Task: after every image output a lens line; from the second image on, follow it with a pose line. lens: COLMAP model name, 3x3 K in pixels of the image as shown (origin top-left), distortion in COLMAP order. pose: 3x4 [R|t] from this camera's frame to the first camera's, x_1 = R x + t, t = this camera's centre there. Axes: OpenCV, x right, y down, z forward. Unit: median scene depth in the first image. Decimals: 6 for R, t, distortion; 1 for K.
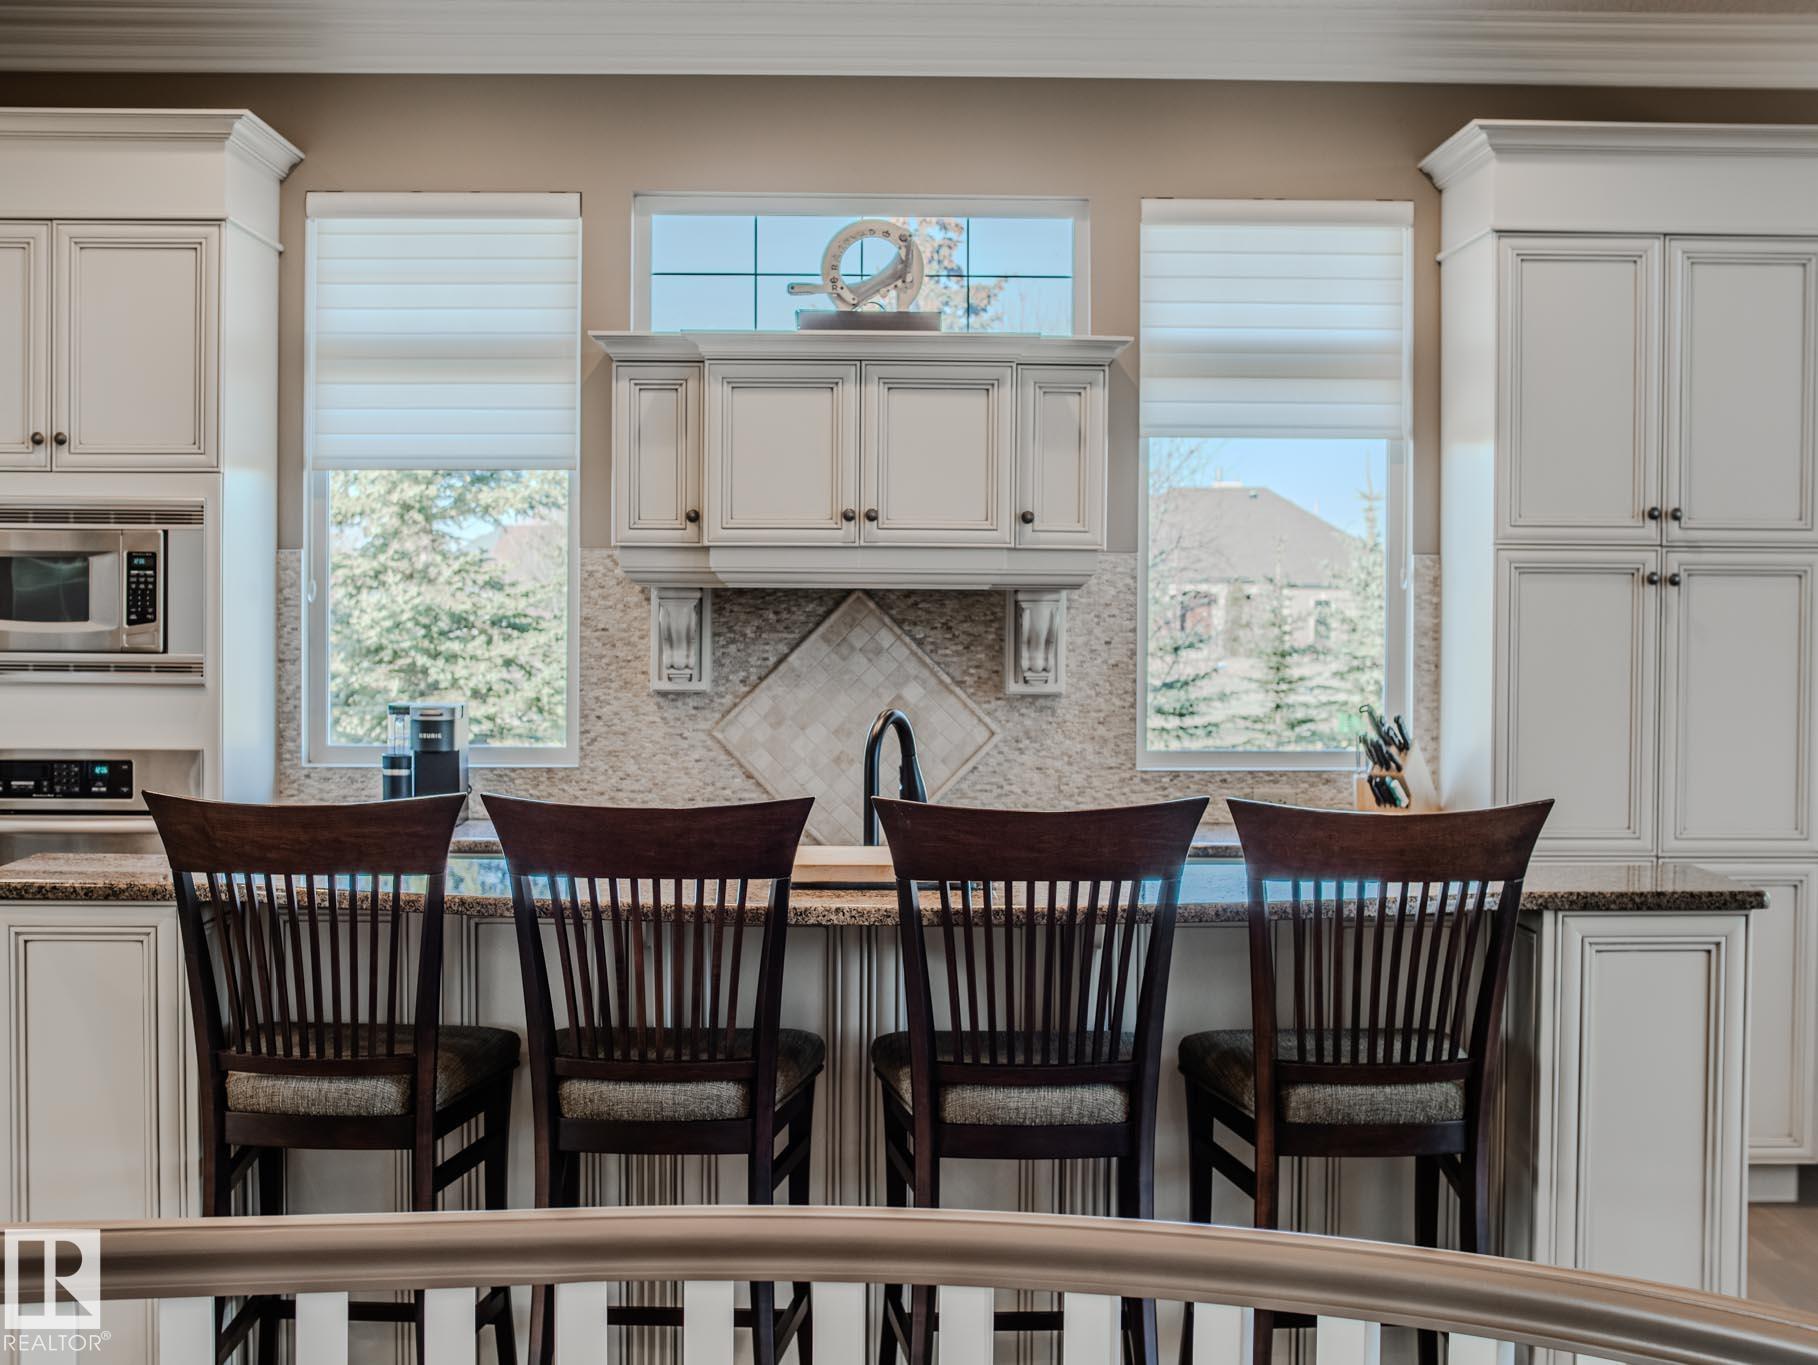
lens RADIAL K [[2949.4, 0, 909.0], [0, 2949.4, 682.5], [0, 0, 1]] dist [-0.101191, 0.055172]
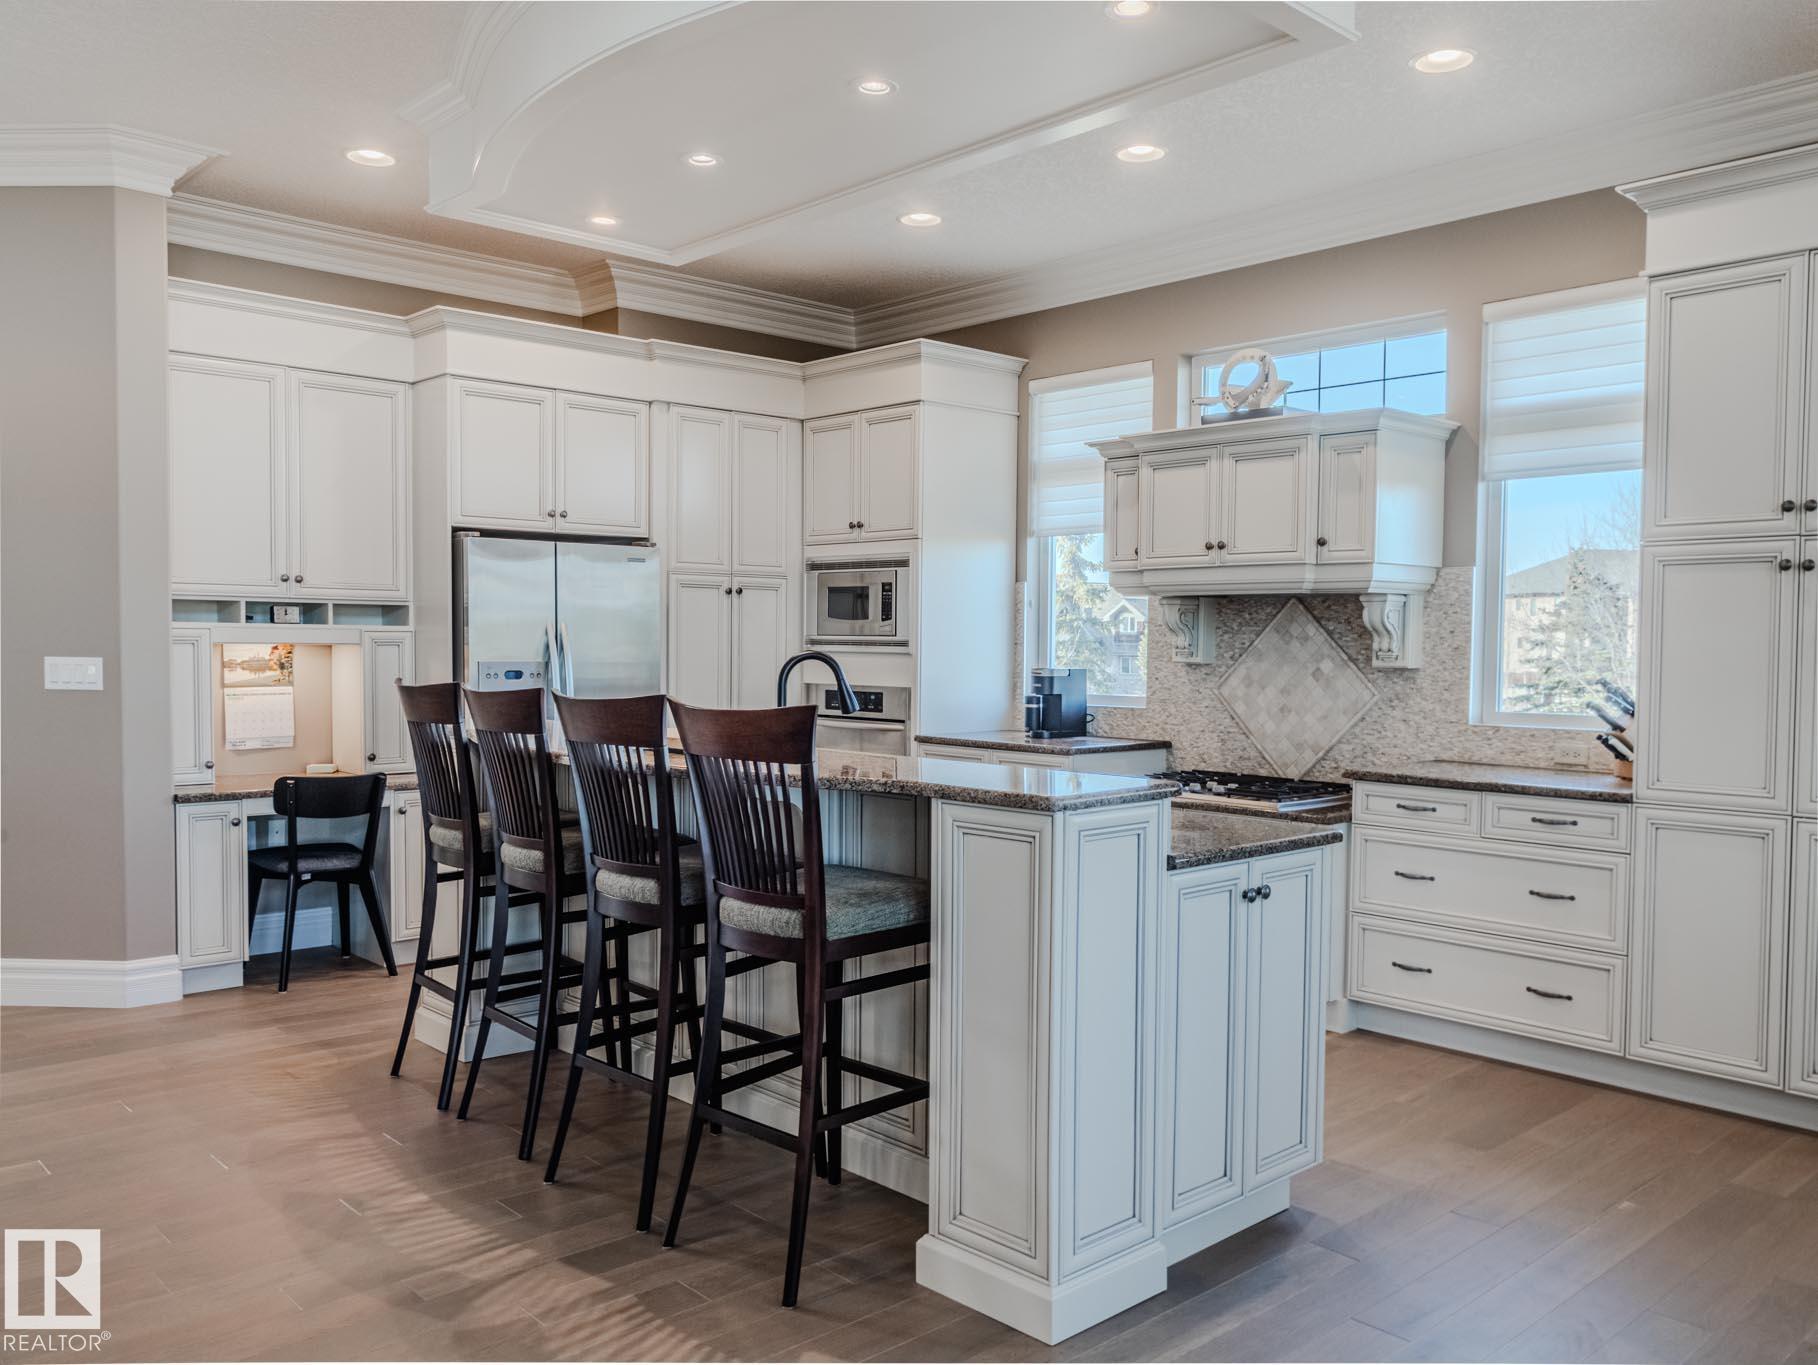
lens RADIAL K [[1486.5, 0, 909.0], [0, 1486.5, 682.5], [0, 0, 1]] dist [0.053420, -0.000973]
pose [[0.666055, 0.021015, -0.745606, 0.423479], [-0.027871, 0.999606, 0.003277, 0.015088], [0.745382, 0.018598, 0.666379, 0.340855]]
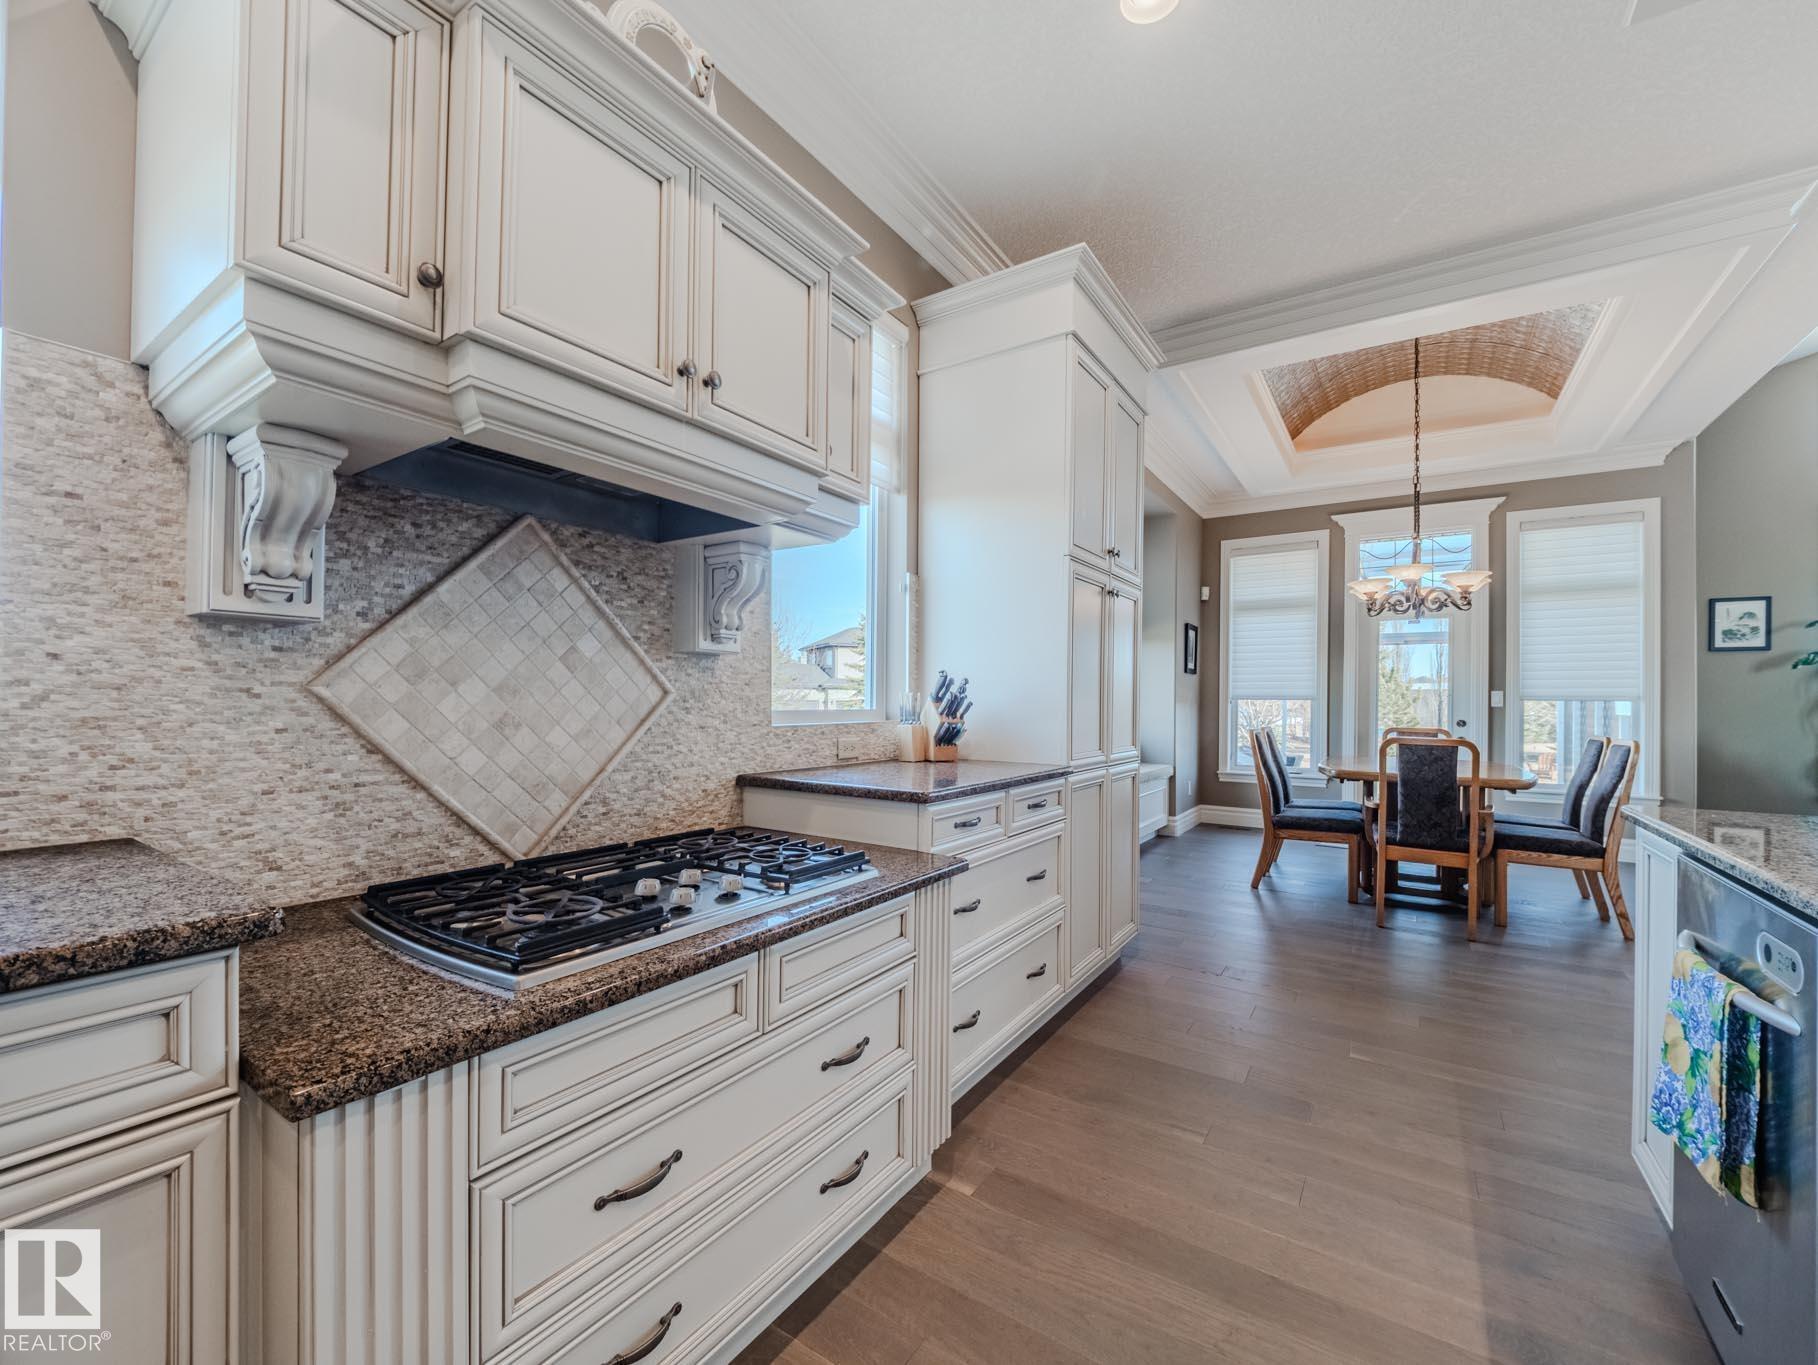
lens RADIAL K [[737.3, 0, 919.6], [0, 737.3, 699.8], [0, 0, 1]] dist [-0.009522, -0.004601]
pose [[0.561032, 0.000797, 0.827794, -0.125295], [0.016850, 0.999781, -0.012383, 0.024051], [-0.827623, 0.020896, 0.560895, 0.795361]]
